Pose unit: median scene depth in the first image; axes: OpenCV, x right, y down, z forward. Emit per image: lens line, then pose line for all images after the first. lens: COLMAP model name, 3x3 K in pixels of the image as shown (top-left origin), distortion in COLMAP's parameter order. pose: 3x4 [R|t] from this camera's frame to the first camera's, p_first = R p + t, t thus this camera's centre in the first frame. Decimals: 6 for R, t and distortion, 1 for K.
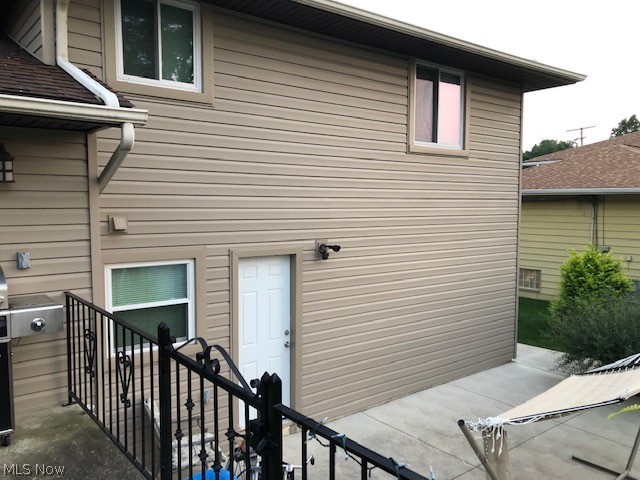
lens RADIAL K [[523.0, 0, 320.0], [0, 523.0, 240.0], [0, 0, 1]] dist [0.073028, -0.088953]
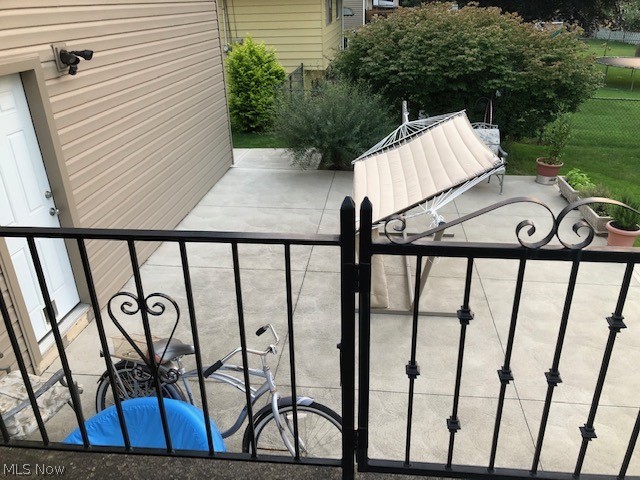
lens RADIAL K [[523.0, 0, 320.0], [0, 523.0, 240.0], [0, 0, 1]] dist [0.073028, -0.088953]
pose [[0.706878, -0.314202, 0.633720, -0.256675], [0.075259, 0.924248, 0.374301, 0.003219], [-0.703321, -0.216892, 0.676977, 0.280526]]
